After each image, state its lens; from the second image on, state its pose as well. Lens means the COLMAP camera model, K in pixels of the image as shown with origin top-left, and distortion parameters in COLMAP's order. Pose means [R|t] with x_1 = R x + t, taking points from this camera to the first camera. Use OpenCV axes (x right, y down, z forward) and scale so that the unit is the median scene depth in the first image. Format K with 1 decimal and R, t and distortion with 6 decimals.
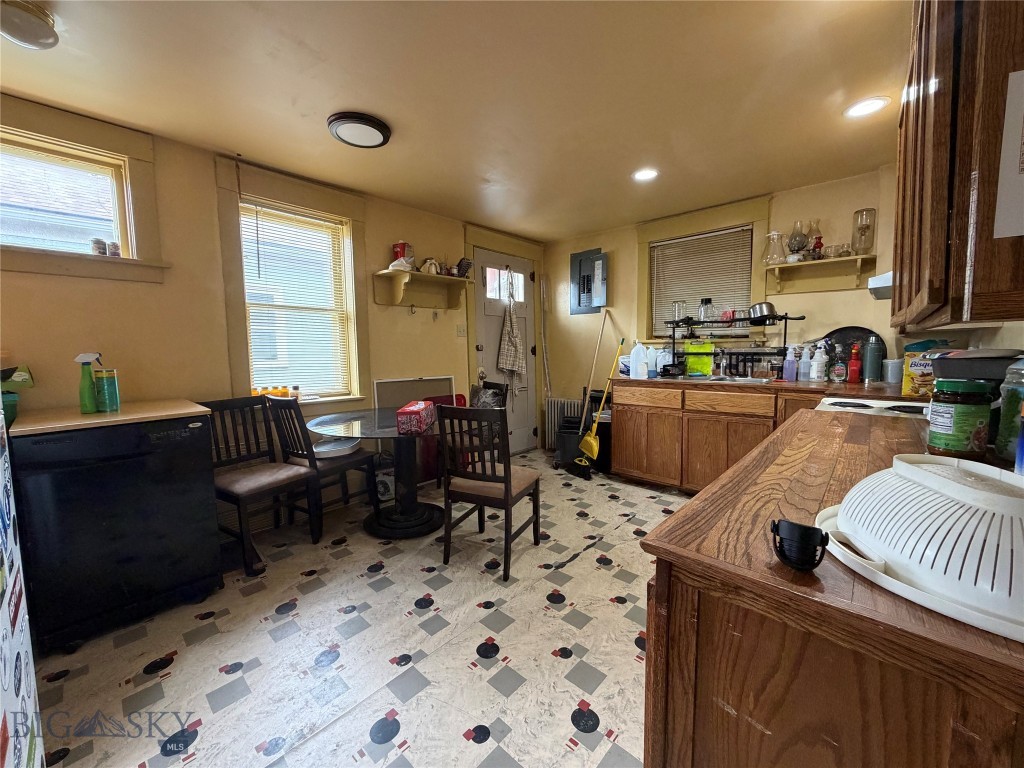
lens RADIAL K [[407.8, 0, 514.6], [0, 407.8, 383.5], [0, 0, 1]] dist [0.014138, 0.000766]
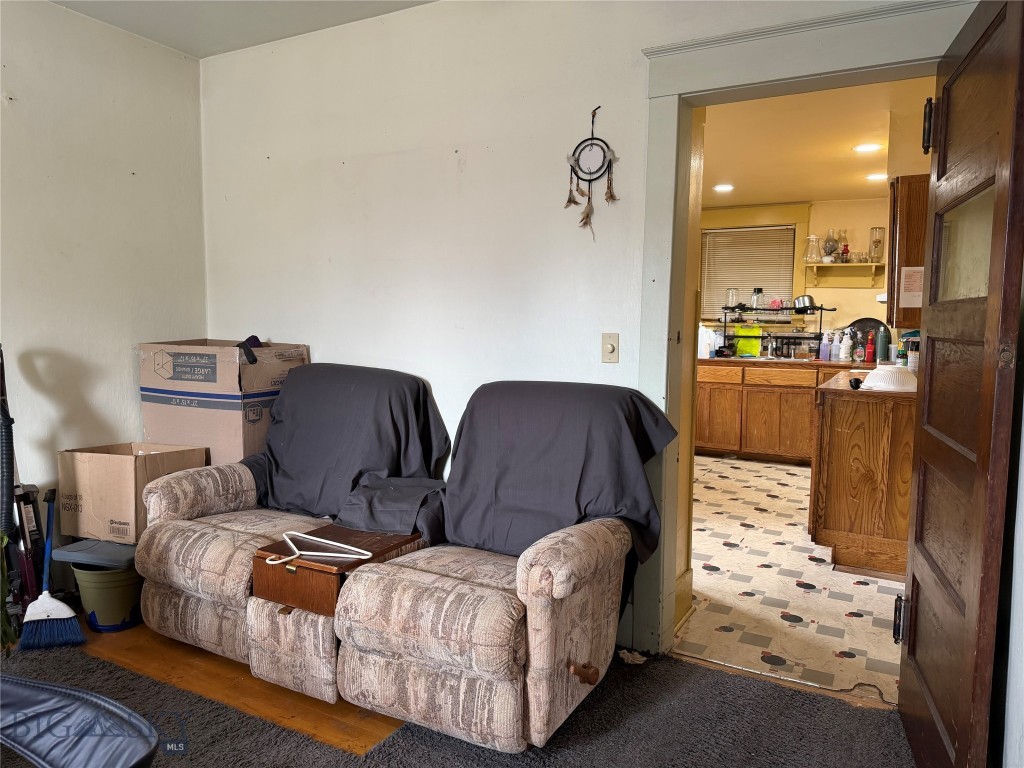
lens RADIAL K [[724.5, 0, 510.1], [0, 724.5, 383.5], [0, 0, 1]] dist [0.053184, -0.038151]
pose [[0.973184, 0.010873, 0.229770, -0.699360], [-0.010056, 0.999938, -0.004729, 0.077309], [-0.229807, 0.002291, 0.973233, -0.852784]]
